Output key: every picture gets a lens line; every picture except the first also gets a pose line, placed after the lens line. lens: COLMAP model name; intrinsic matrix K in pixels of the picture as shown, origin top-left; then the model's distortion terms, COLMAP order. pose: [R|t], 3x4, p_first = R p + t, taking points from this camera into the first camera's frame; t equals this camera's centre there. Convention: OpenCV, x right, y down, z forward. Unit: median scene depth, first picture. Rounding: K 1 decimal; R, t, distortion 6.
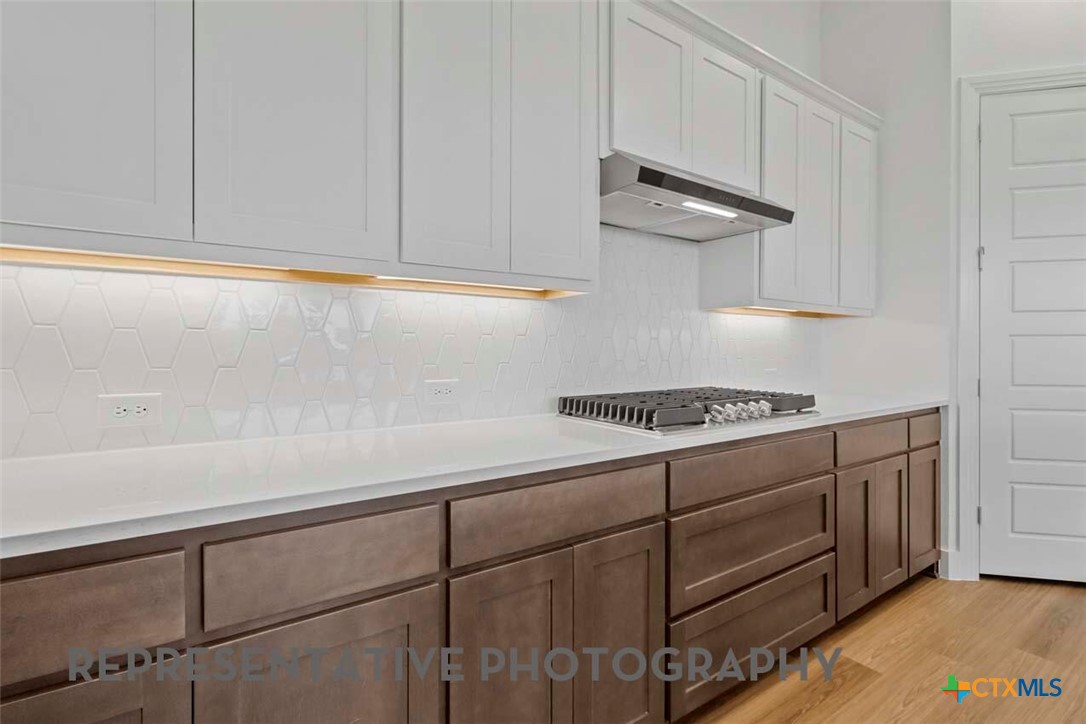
lens RADIAL K [[509.0, 0, 544.7], [0, 509.0, 365.7], [0, 0, 1]] dist [0.001420, 0.001010]
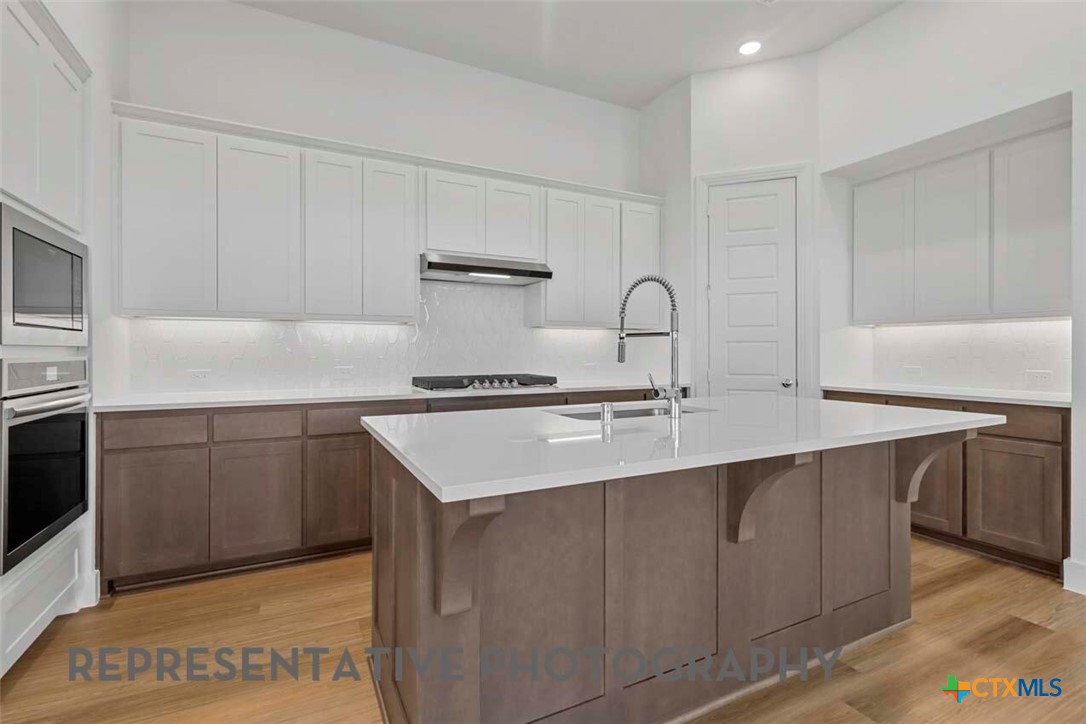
lens RADIAL K [[509.0, 0, 543.4], [0, 509.0, 354.3], [0, 0, 1]] dist [0.001420, 0.001010]
pose [[0.989792, -0.004842, -0.142437, 0.780774], [0.000486, 0.999532, -0.030601, 0.035689], [0.142519, 0.030220, 0.989331, -0.797745]]
